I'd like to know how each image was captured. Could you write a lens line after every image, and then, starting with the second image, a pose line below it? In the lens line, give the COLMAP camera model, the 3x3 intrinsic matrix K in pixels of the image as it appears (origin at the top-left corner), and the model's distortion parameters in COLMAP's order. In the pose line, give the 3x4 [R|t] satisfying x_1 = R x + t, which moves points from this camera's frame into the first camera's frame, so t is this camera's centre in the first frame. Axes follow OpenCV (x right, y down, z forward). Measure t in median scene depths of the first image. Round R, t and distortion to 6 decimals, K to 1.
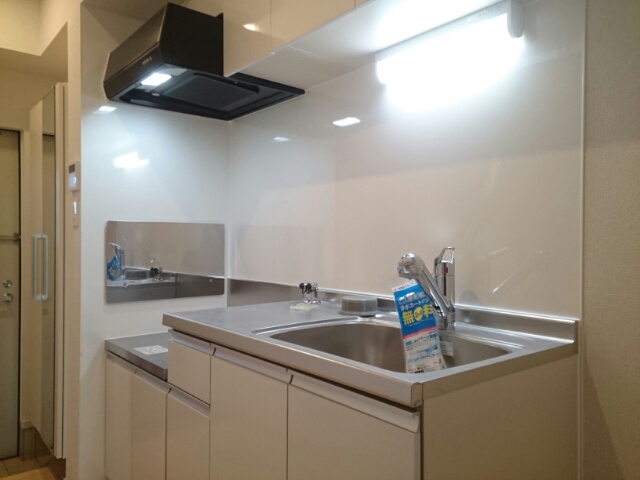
lens RADIAL K [[494.8, 0, 319.6], [0, 494.8, 238.1], [0, 0, 1]] dist [0.026333, -0.007682]
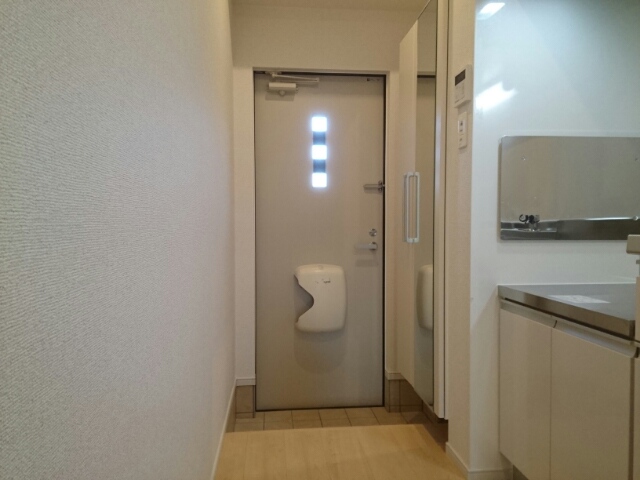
lens RADIAL K [[494.8, 0, 318.7], [0, 494.8, 239.9], [0, 0, 1]] dist [0.026333, -0.007682]
pose [[0.824752, 0.019594, -0.565155, -0.179456], [-0.003789, 0.999569, 0.029126, 0.089187], [0.565482, -0.021880, 0.824471, 0.144793]]
